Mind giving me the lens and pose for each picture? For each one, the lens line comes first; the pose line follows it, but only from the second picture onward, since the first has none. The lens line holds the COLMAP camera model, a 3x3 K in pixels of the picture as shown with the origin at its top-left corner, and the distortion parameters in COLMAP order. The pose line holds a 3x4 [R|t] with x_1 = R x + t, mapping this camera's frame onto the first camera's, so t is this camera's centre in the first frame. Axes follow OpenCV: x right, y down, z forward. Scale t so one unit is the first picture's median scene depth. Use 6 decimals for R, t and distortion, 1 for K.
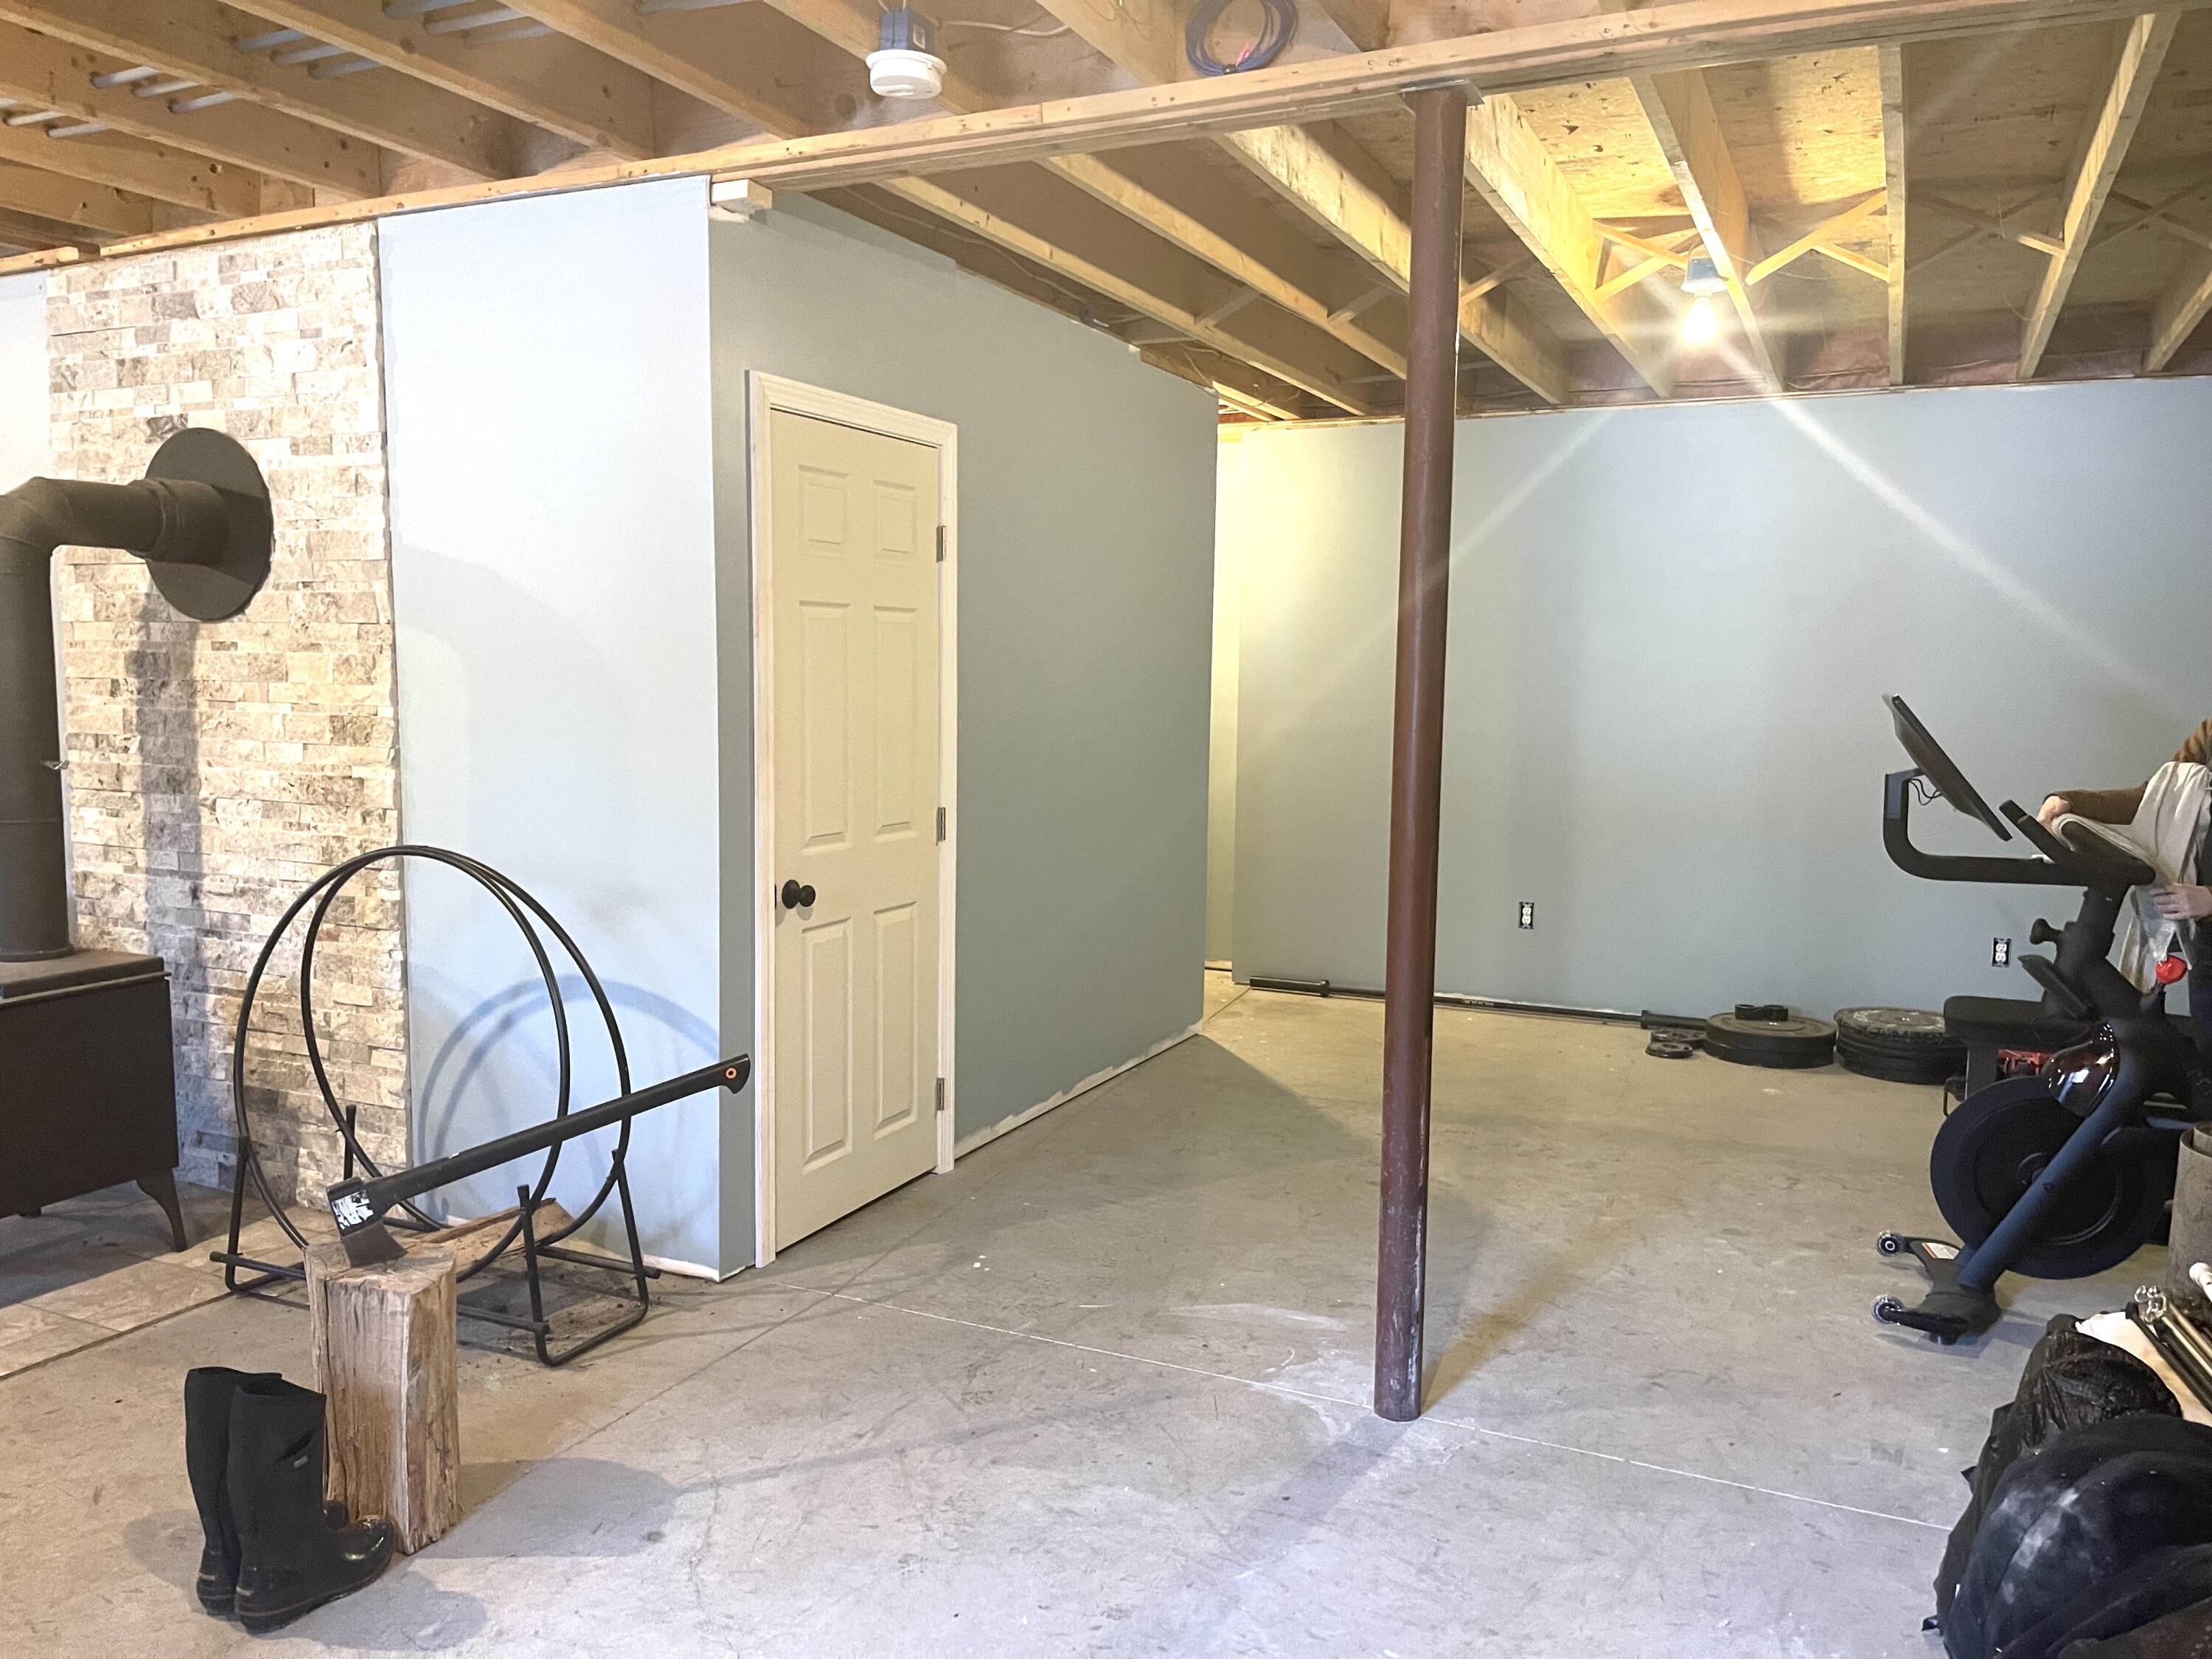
lens RADIAL K [[1657.3, 0, 1106.0], [0, 1657.3, 829.5], [0, 0, 1]] dist [0.058652, 0.000083]
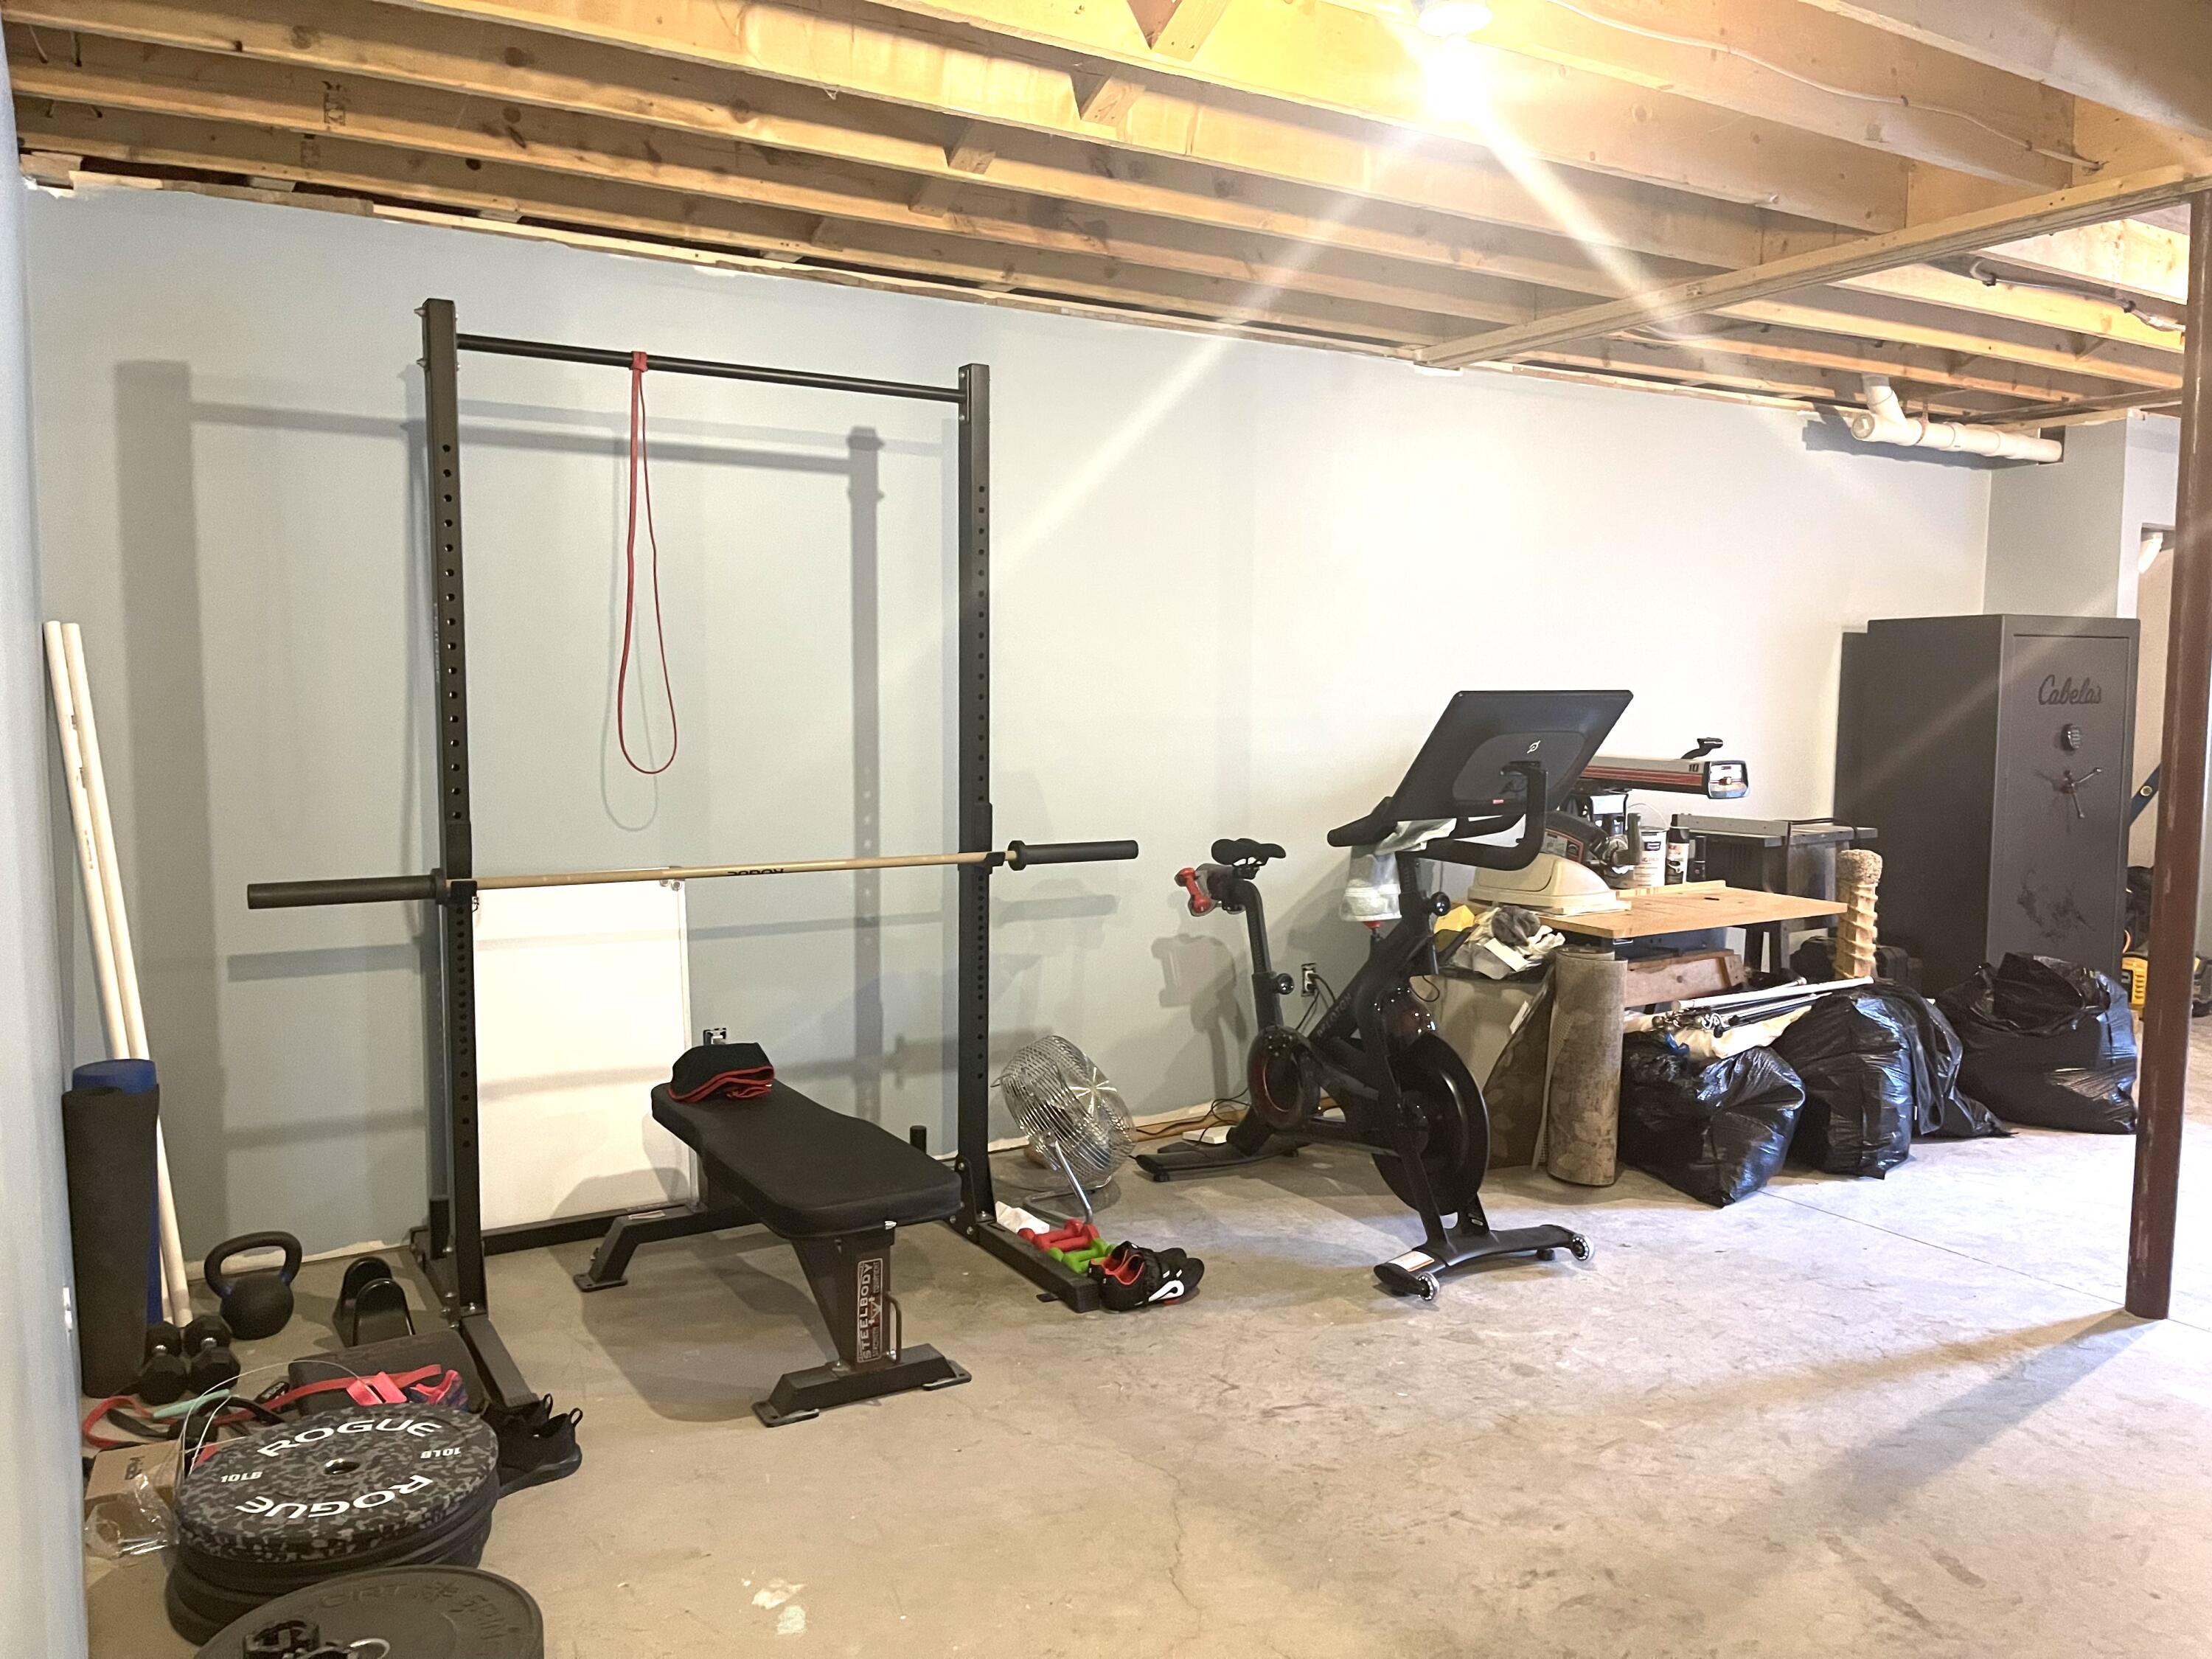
lens RADIAL K [[1657.3, 0, 1106.0], [0, 1657.3, 829.5], [0, 0, 1]] dist [0.058652, 0.000083]
pose [[-0.835294, -0.062439, 0.546247, 0.117509], [0.042010, 0.983378, 0.176645, -0.167810], [-0.548197, 0.170498, -0.818786, 1.727817]]
